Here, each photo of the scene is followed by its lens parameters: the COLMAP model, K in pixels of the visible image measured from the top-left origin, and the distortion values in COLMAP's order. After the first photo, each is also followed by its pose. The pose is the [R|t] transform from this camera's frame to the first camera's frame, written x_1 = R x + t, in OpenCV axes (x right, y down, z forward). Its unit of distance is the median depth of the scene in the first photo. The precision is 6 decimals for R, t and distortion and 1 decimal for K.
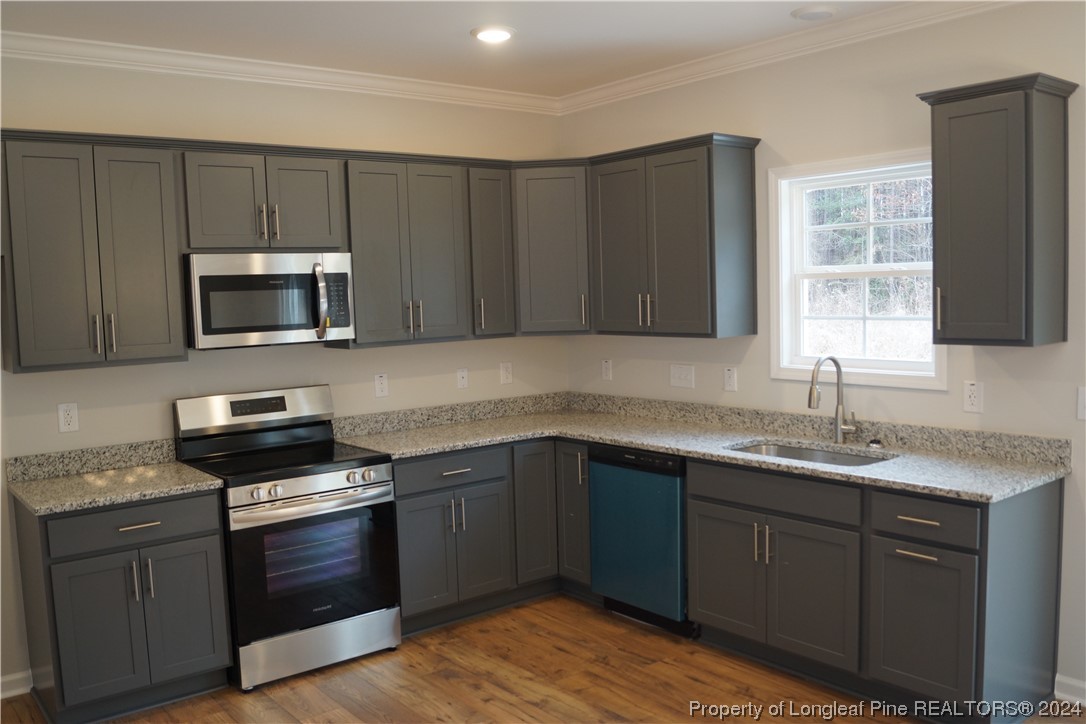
lens RADIAL K [[934.4, 0, 544.5], [0, 934.4, 375.0], [0, 0, 1]] dist [-0.076194, 0.011754]
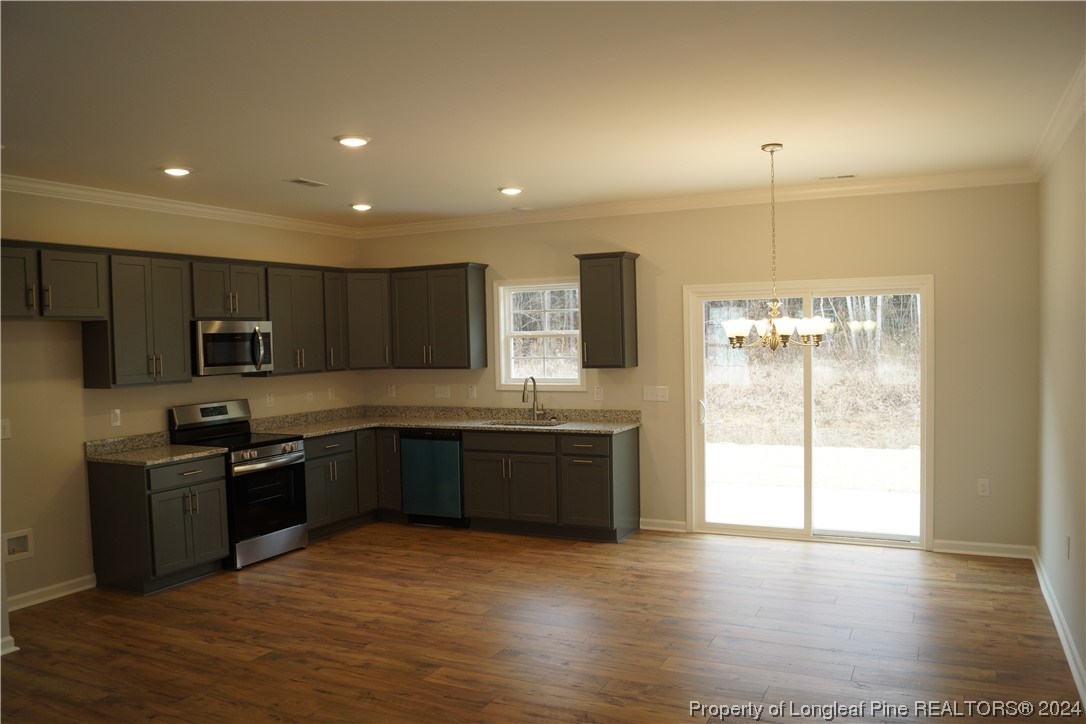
lens RADIAL K [[841.0, 0, 542.7], [0, 841.0, 378.7], [0, 0, 1]] dist [-0.088024, 0.019027]
pose [[0.905778, -0.010767, 0.423617, -0.419305], [0.032734, 0.998468, -0.044613, 0.063270], [-0.422487, 0.054276, 0.904742, -0.626650]]
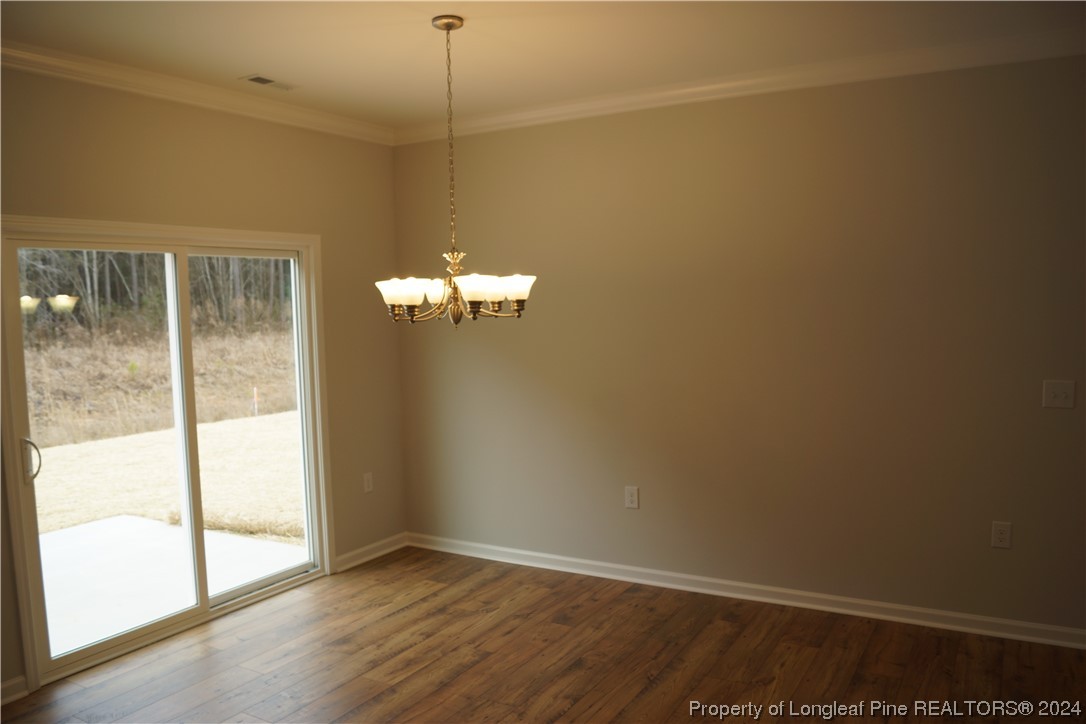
lens RADIAL K [[841.0, 0, 549.5], [0, 841.0, 380.8], [0, 0, 1]] dist [-0.088024, 0.019027]
pose [[-0.354898, -0.054776, 0.933299, -0.405790], [0.115903, 0.988003, 0.102060, -0.036431], [-0.927693, 0.144393, -0.344291, 0.496620]]
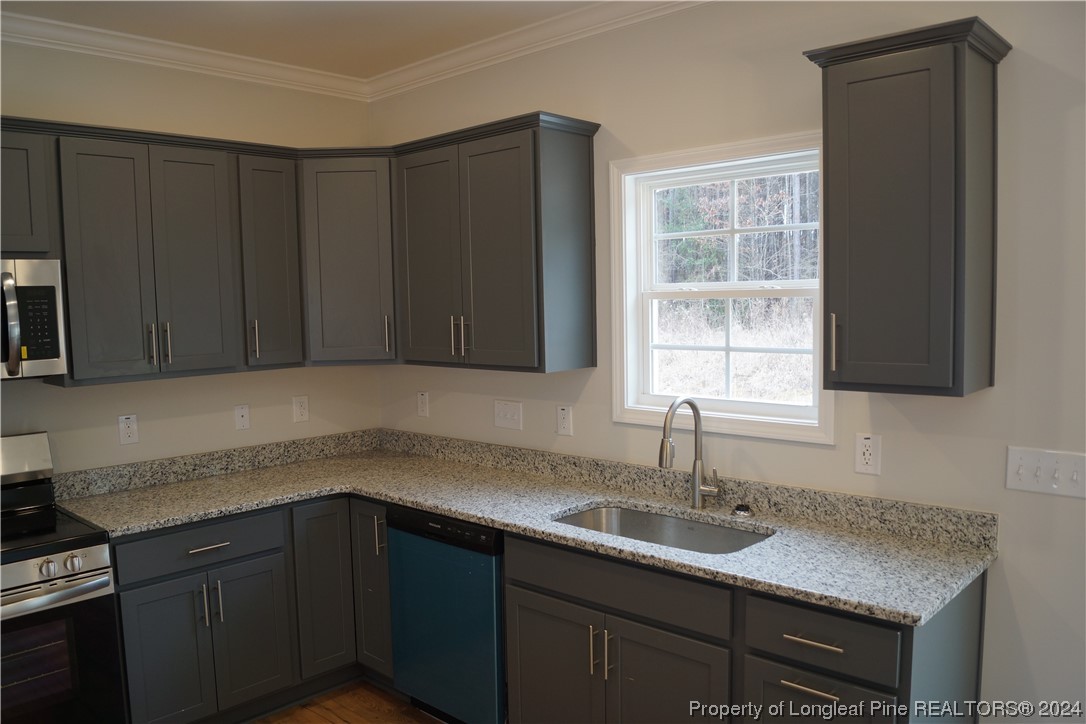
lens RADIAL K [[841.0, 0, 540.6], [0, 841.0, 378.5], [0, 0, 1]] dist [-0.088024, 0.019027]
pose [[0.989962, -0.001933, 0.141322, 0.082876], [0.002293, 0.999995, -0.002391, -0.034032], [-0.141317, 0.002691, 0.989961, 0.304219]]
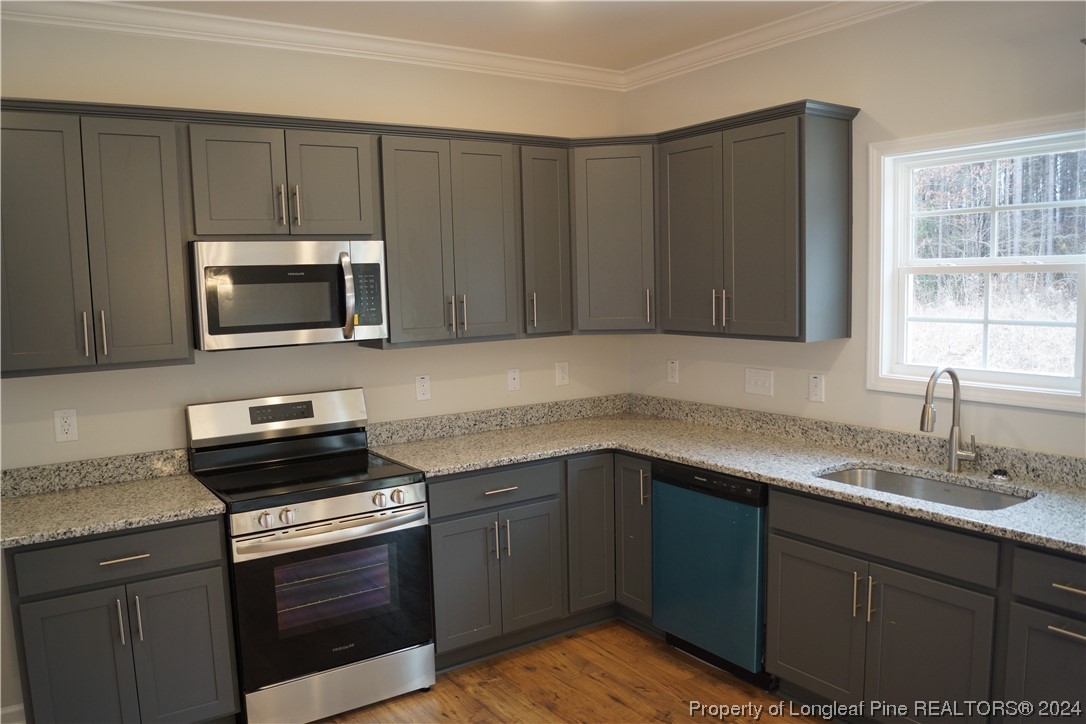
lens RADIAL K [[841.0, 0, 541.1], [0, 841.0, 375.0], [0, 0, 1]] dist [-0.088024, 0.019027]
pose [[0.996750, 0.014147, -0.079308, 0.004777], [-0.012297, 0.999642, 0.023774, -0.025594], [0.079616, -0.022721, 0.996567, 0.226318]]
